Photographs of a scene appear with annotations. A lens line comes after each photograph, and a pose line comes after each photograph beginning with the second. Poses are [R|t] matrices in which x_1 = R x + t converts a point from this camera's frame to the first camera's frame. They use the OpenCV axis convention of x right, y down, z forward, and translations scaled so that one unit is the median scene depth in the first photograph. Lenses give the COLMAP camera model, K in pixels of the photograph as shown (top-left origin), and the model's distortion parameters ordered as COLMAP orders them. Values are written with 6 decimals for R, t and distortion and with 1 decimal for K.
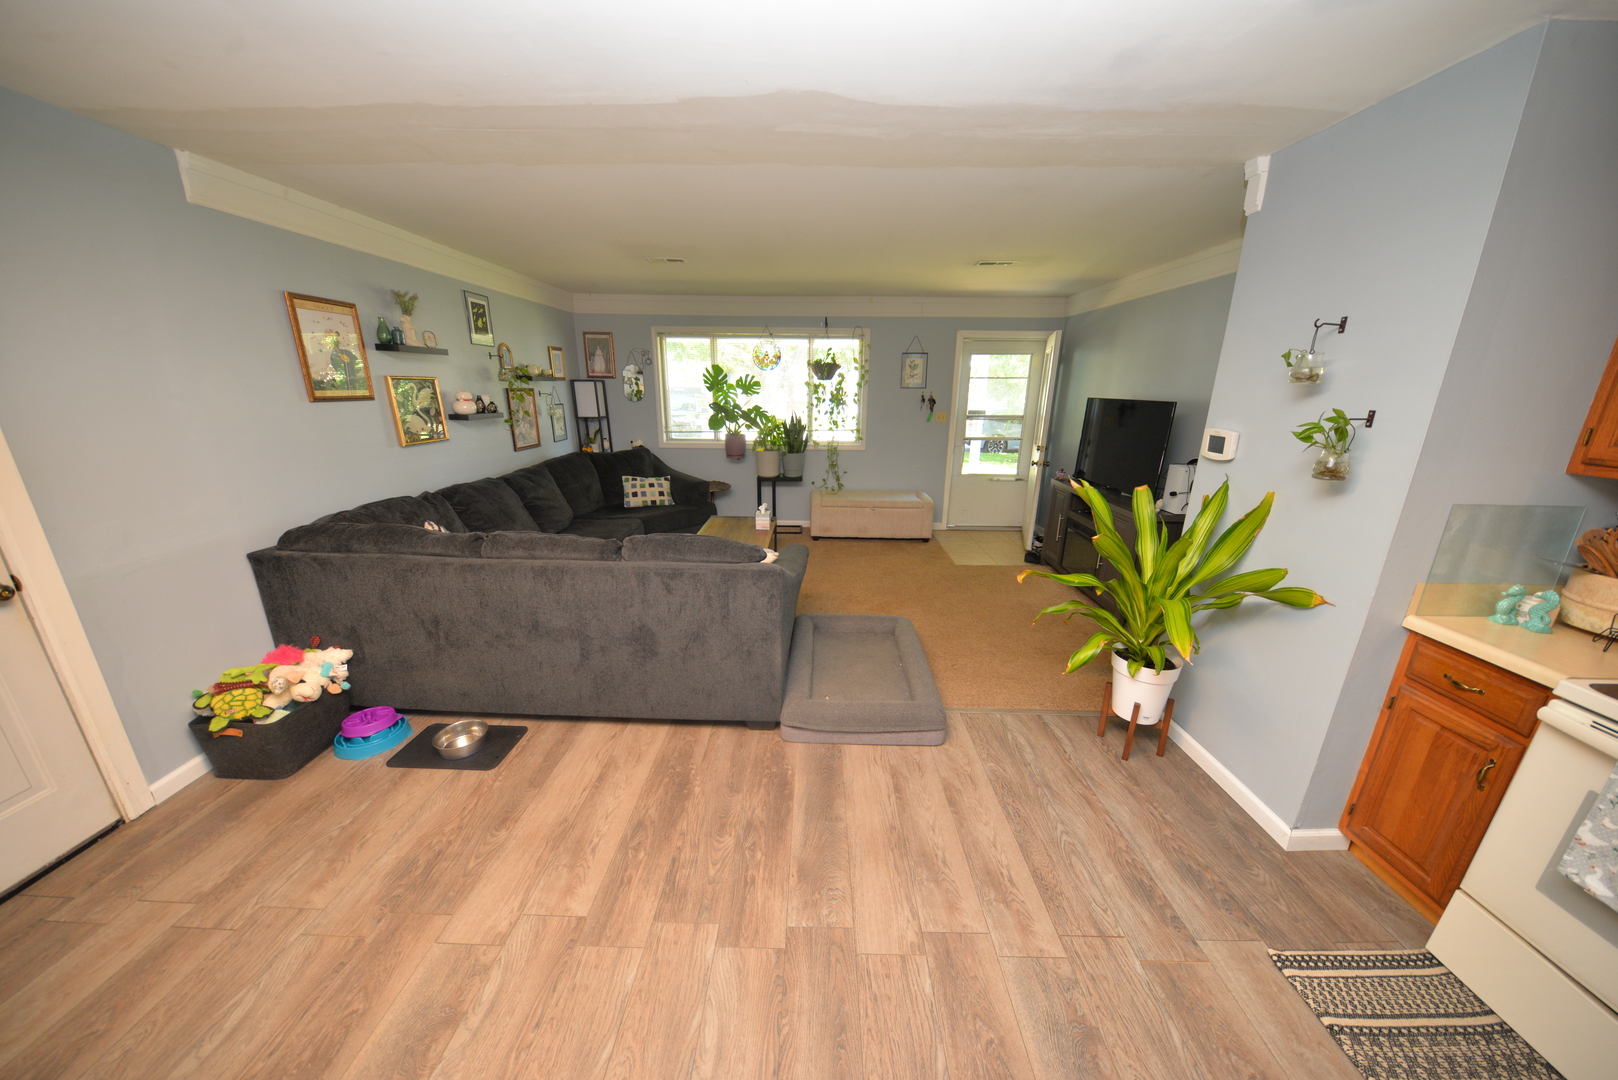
lens RADIAL K [[528.8, 0, 808.7], [0, 528.8, 546.4], [0, 0, 1]] dist [0.002842, -0.005000]
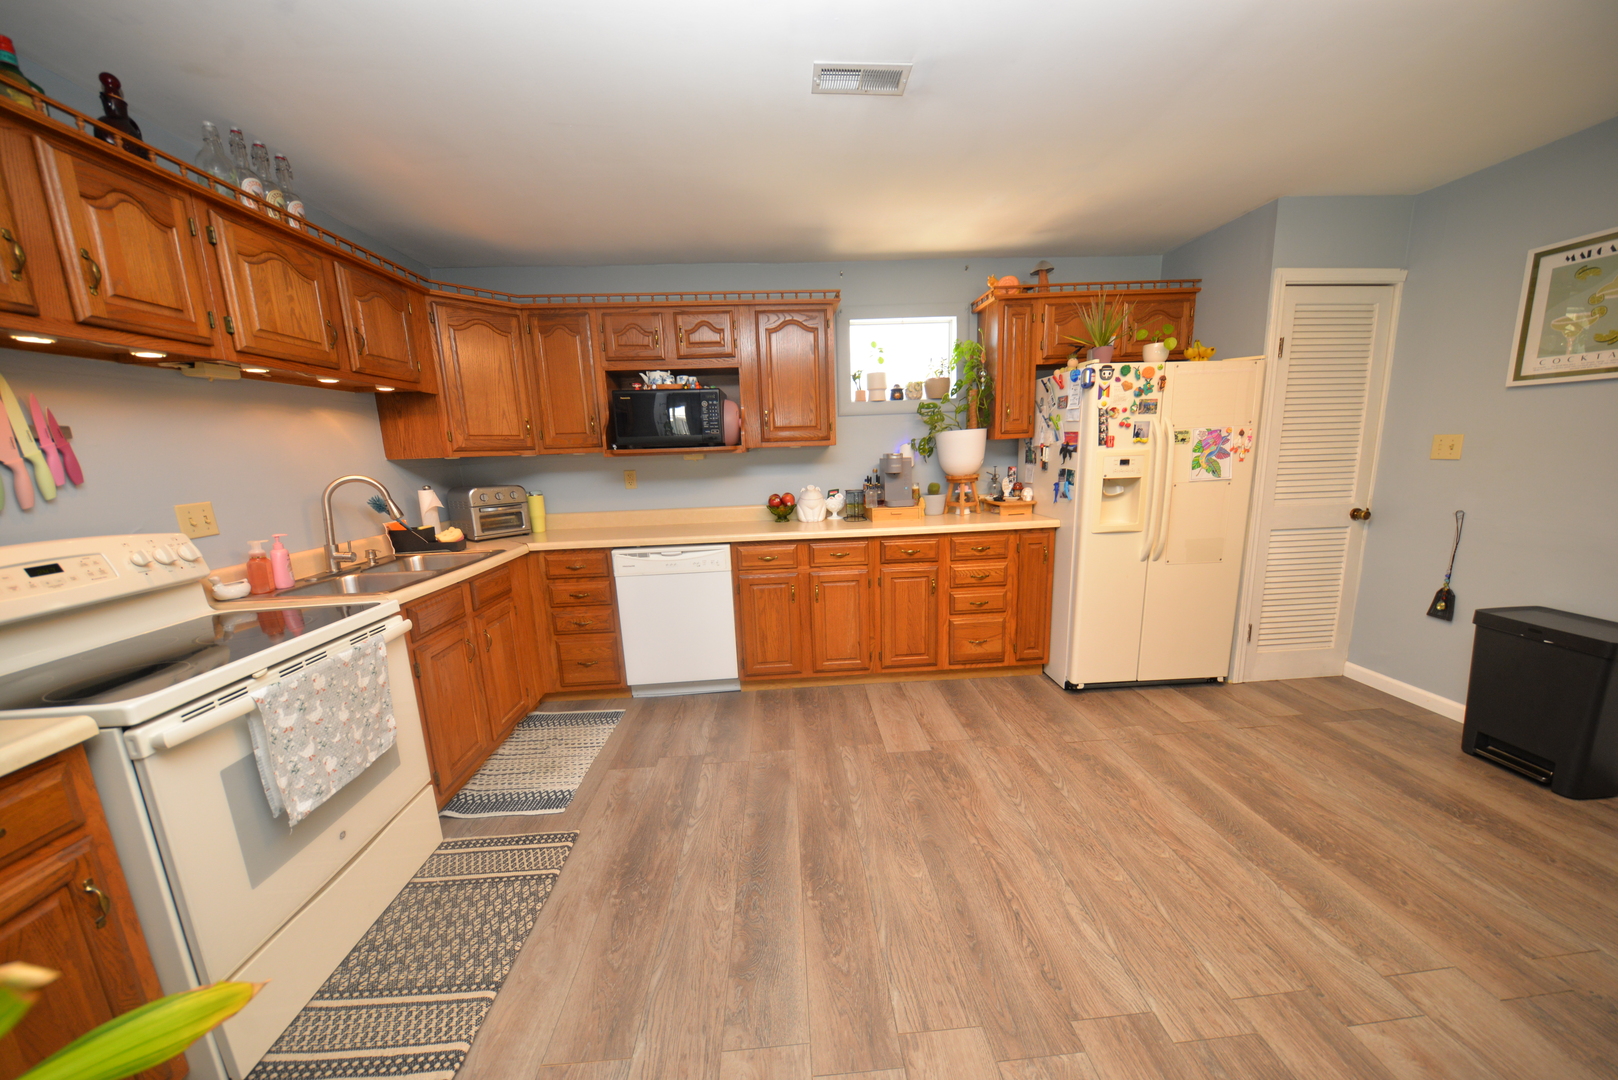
lens RADIAL K [[528.8, 0, 808.7], [0, 528.8, 546.4], [0, 0, 1]] dist [0.002842, -0.005000]
pose [[-0.996753, 0.039009, -0.070439, 0.157180], [0.002771, 0.890913, 0.454166, -0.104155], [0.080471, 0.452496, -0.888128, 0.557807]]
